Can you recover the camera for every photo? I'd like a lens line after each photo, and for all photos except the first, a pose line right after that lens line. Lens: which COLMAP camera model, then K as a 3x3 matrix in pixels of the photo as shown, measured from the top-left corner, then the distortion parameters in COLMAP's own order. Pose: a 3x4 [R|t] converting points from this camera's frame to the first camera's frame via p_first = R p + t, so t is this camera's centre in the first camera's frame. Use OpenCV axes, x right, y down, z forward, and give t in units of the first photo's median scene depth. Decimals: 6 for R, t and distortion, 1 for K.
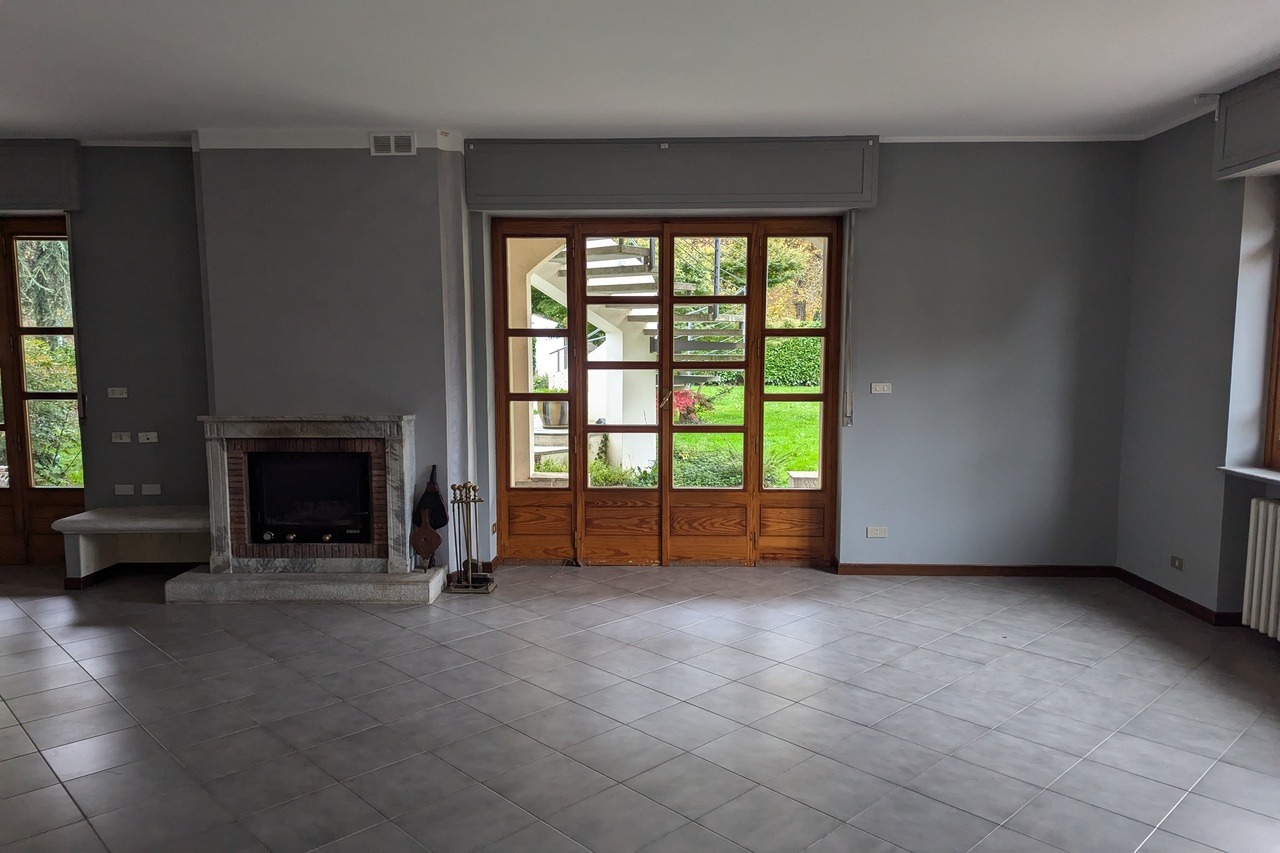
lens RADIAL K [[795.8, 0, 640.0], [0, 795.8, 426.5], [0, 0, 1]] dist [0.053597, -0.001859]
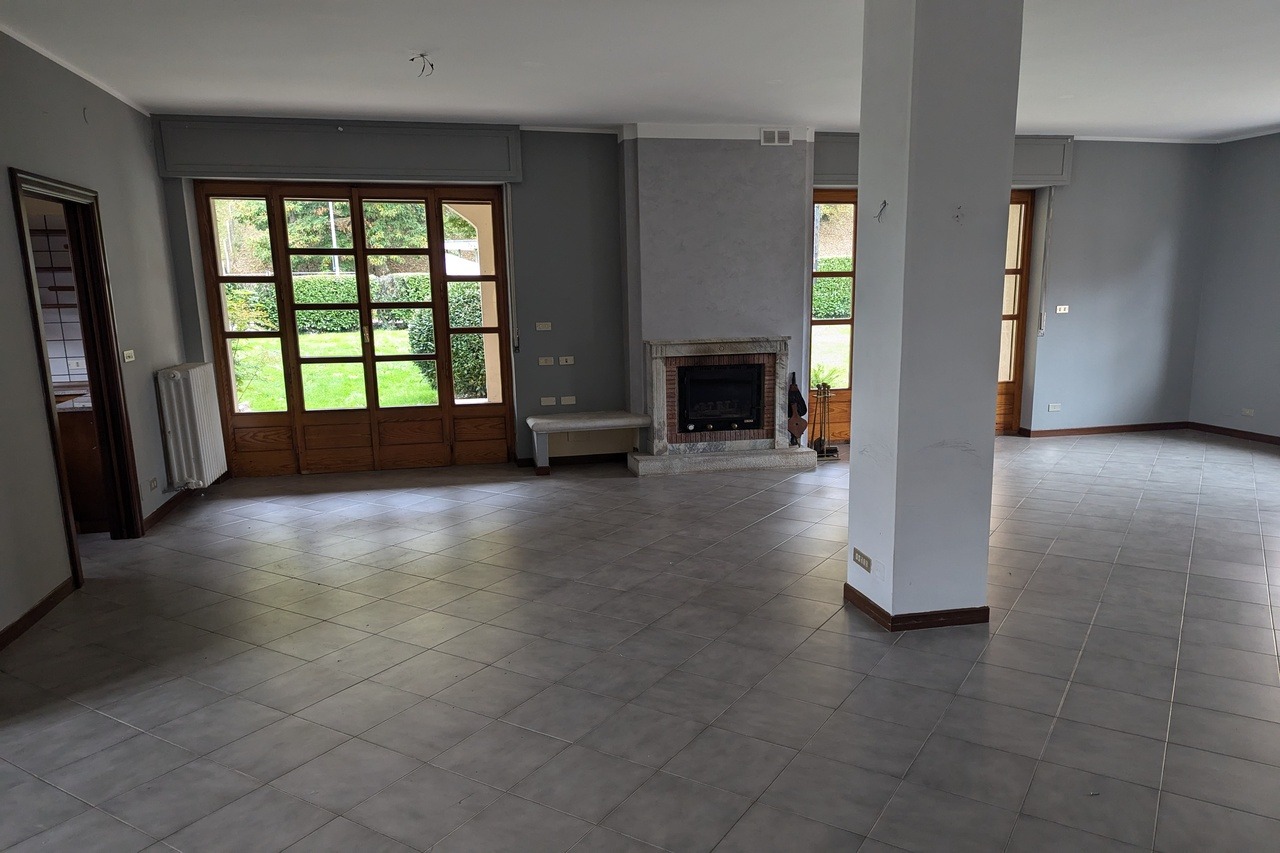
lens RADIAL K [[795.8, 0, 640.0], [0, 795.8, 426.5], [0, 0, 1]] dist [0.053597, -0.001859]
pose [[0.972814, -0.051676, 0.225749, -0.858351], [0.033901, 0.996062, 0.081918, 0.020185], [-0.229093, -0.072038, 0.970735, -0.305699]]
